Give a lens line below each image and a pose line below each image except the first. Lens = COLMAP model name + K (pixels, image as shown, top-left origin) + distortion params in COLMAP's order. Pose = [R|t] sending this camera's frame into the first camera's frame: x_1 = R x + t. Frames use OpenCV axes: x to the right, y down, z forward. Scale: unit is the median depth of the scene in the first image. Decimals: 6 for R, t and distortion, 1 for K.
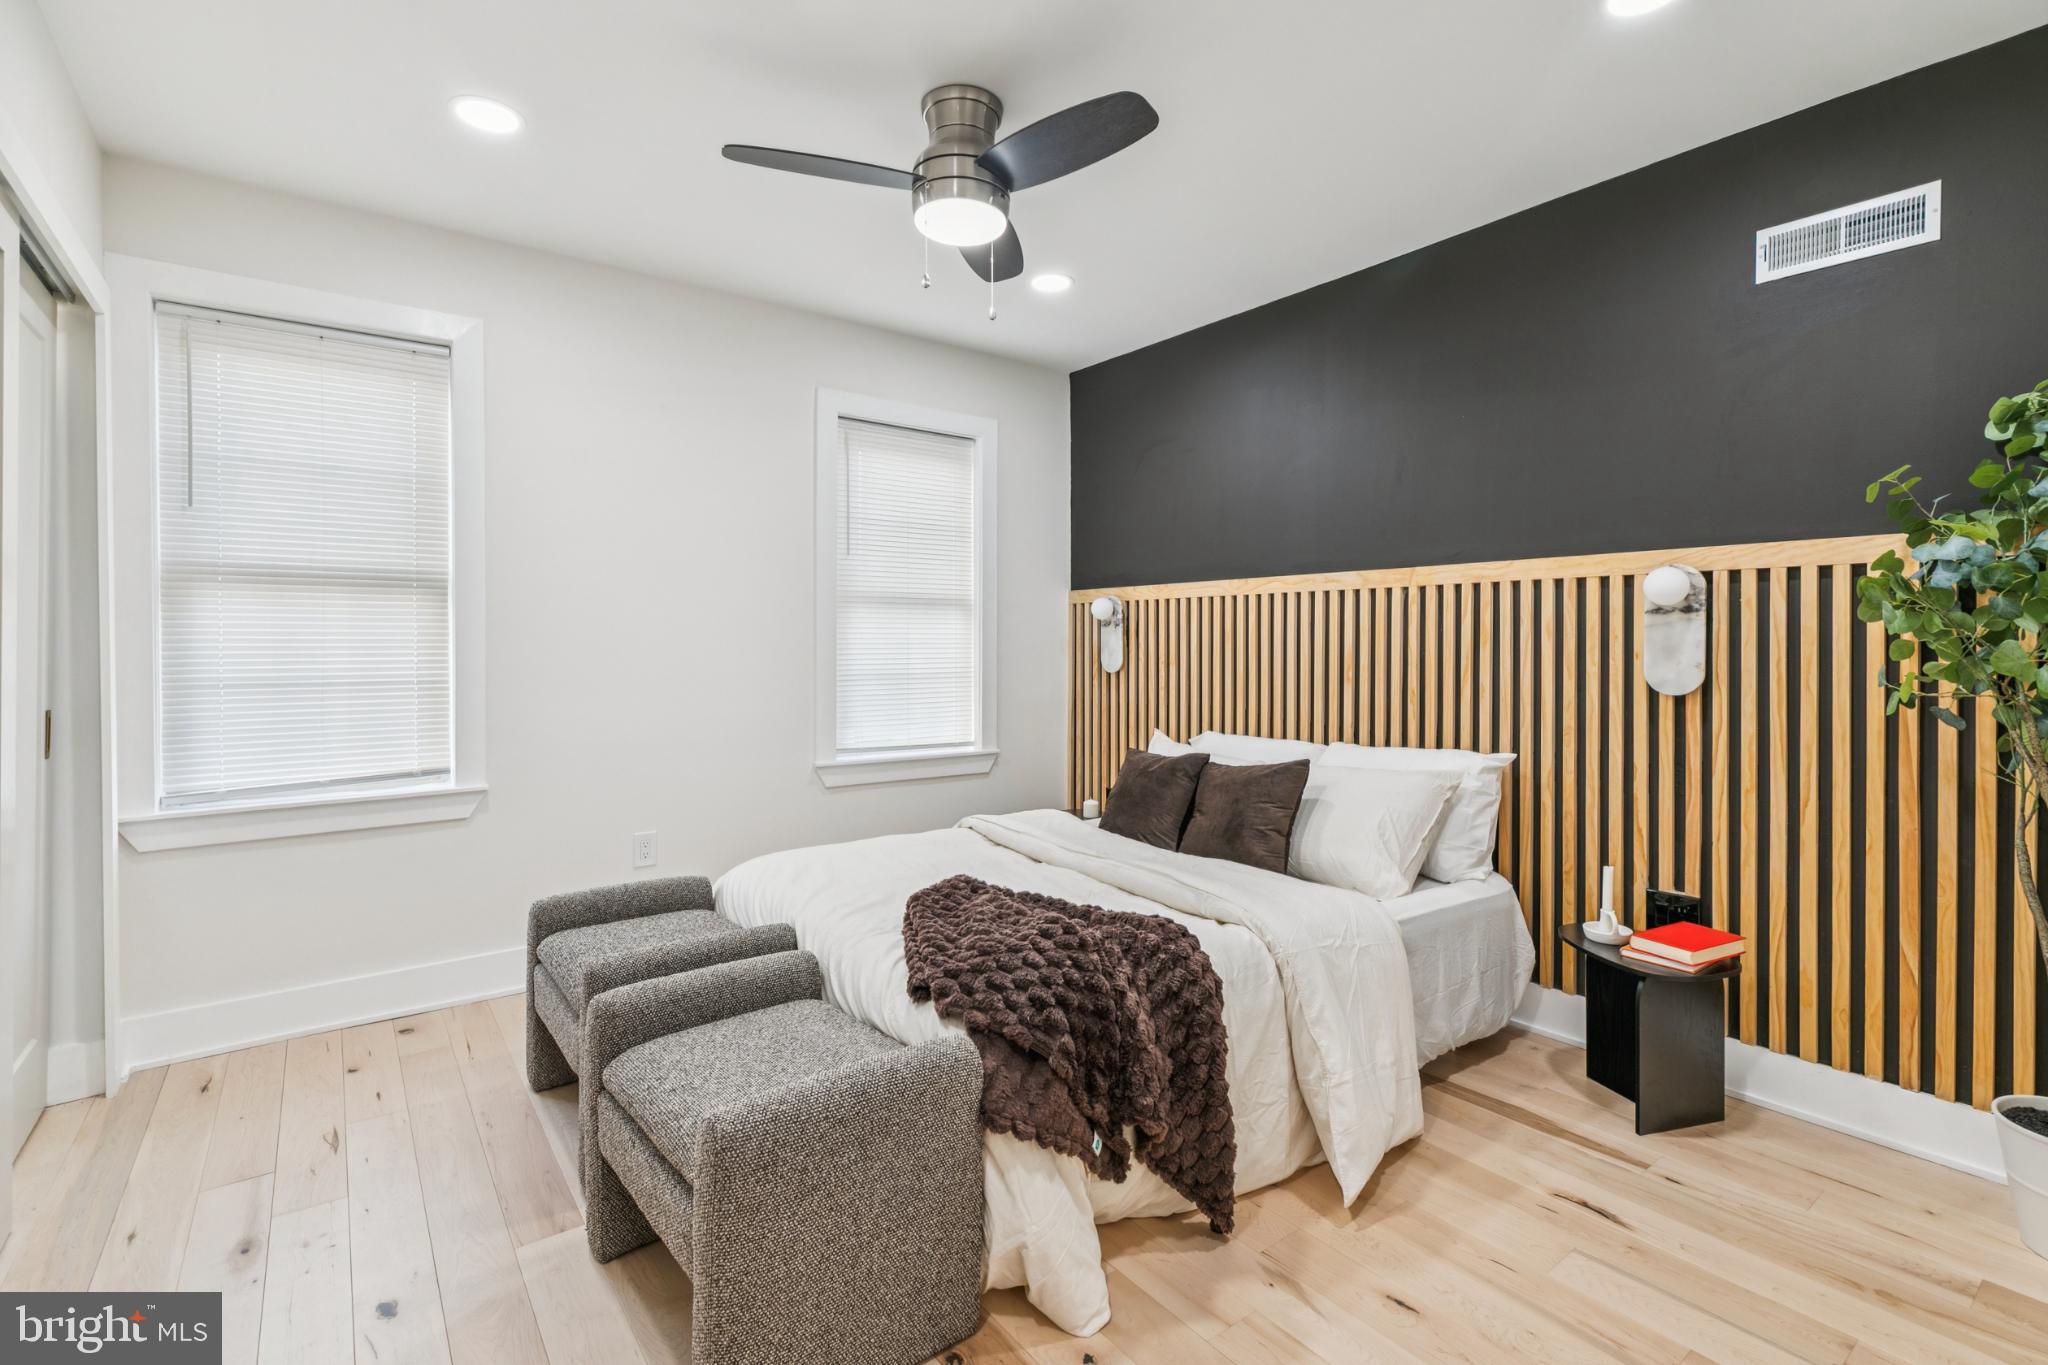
lens RADIAL K [[936.9, 0, 1007.2], [0, 936.9, 639.2], [0, 0, 1]] dist [0.000474, -0.000122]
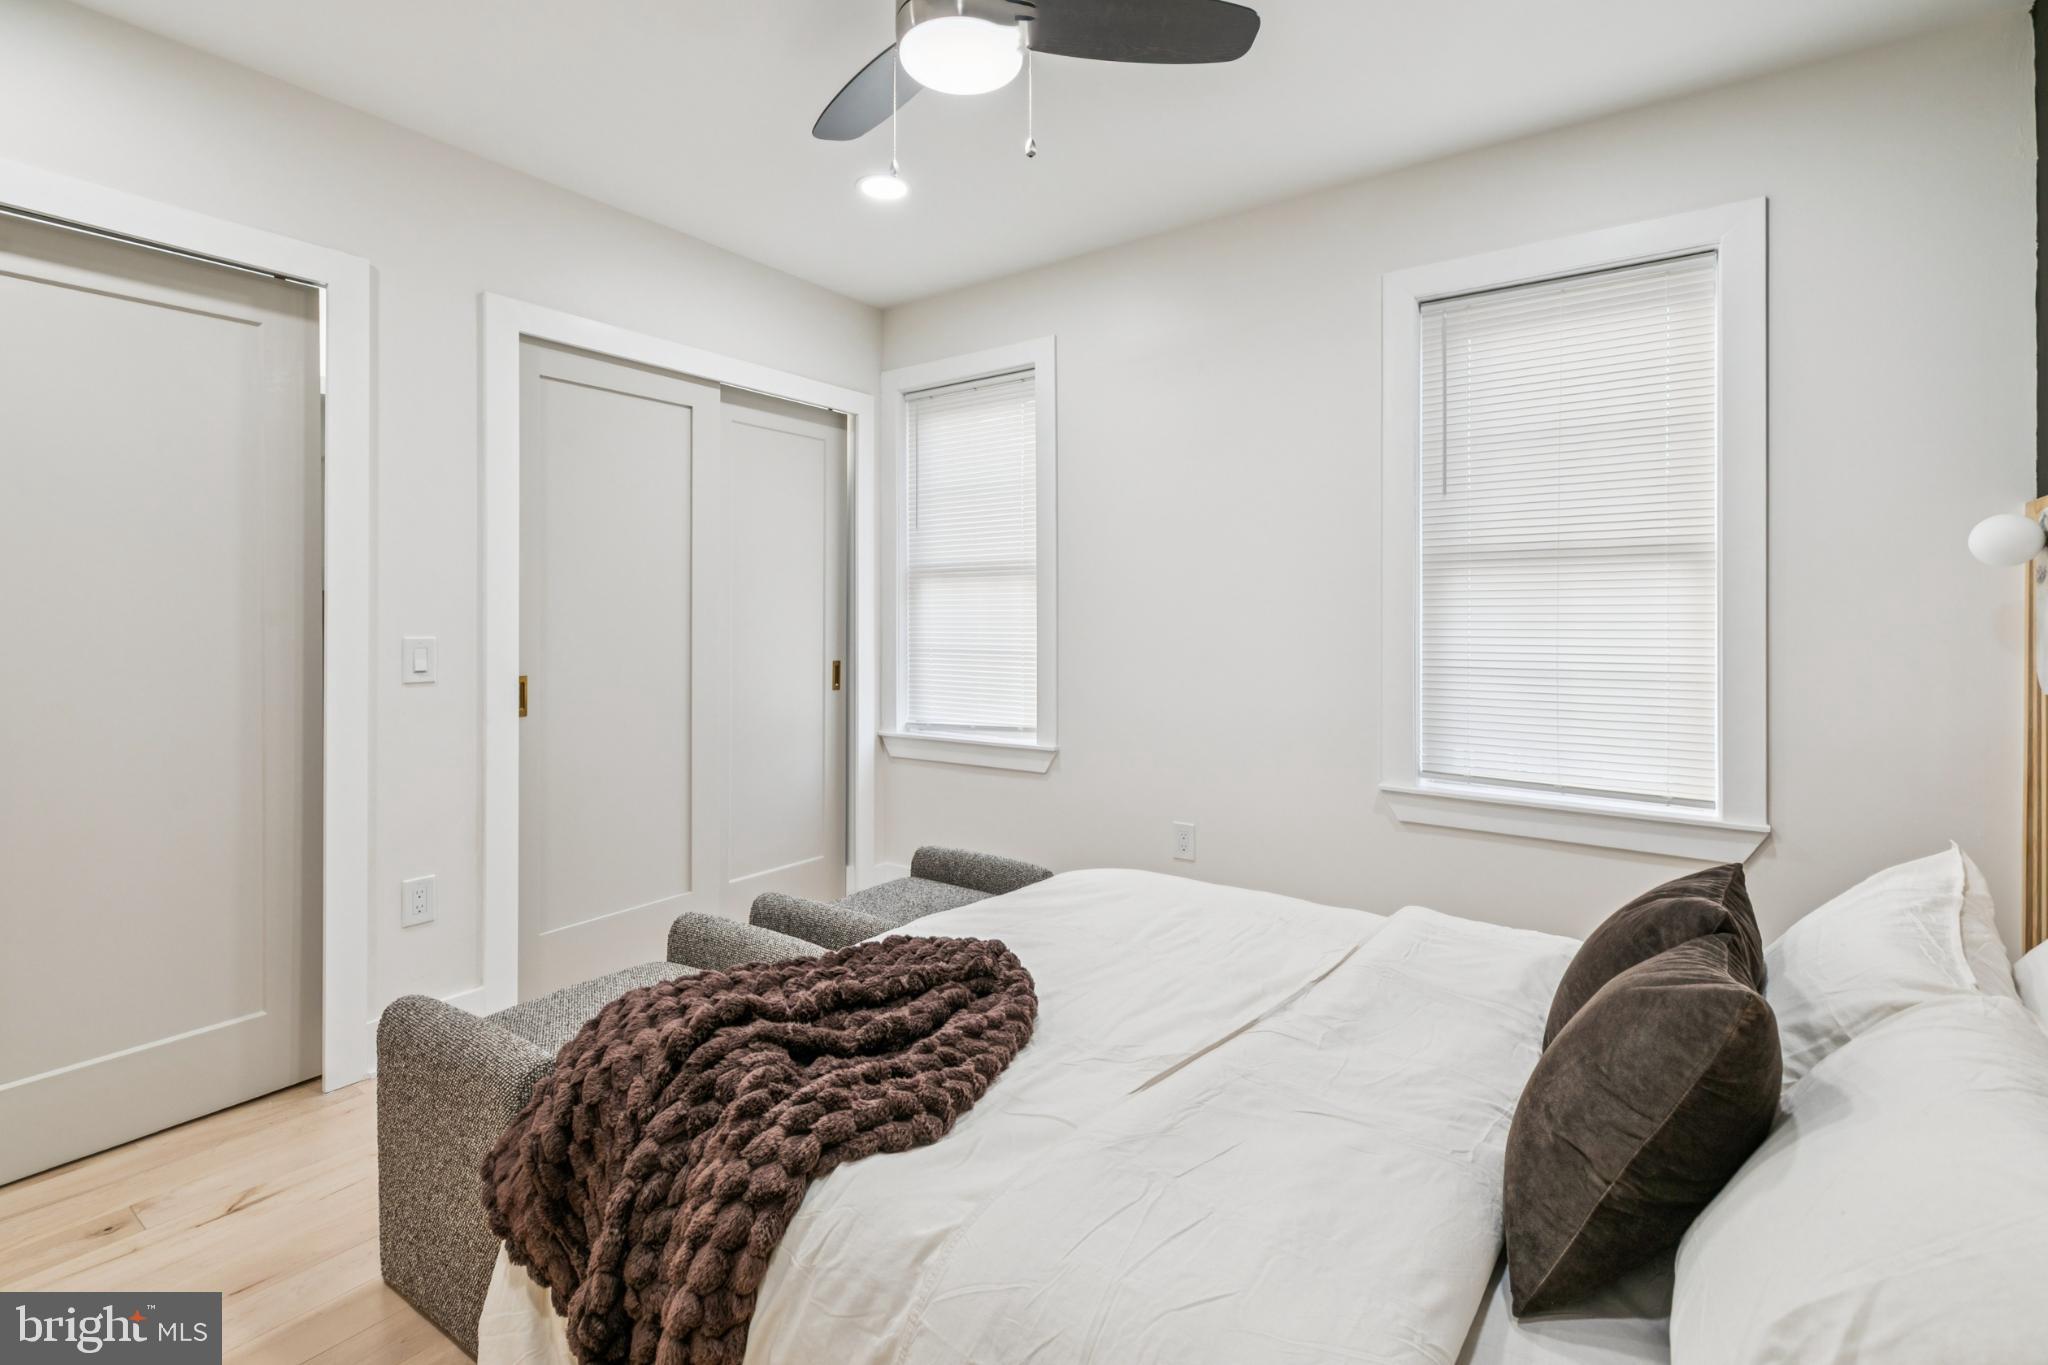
lens RADIAL K [[936.9, 0, 1041.8], [0, 936.9, 606.3], [0, 0, 1]] dist [0.000474, -0.000122]
pose [[0.307825, -0.010783, -0.951382, 0.517136], [0.005989, 0.999938, -0.009396, -0.002877], [0.951424, -0.002806, 0.307870, 0.644062]]
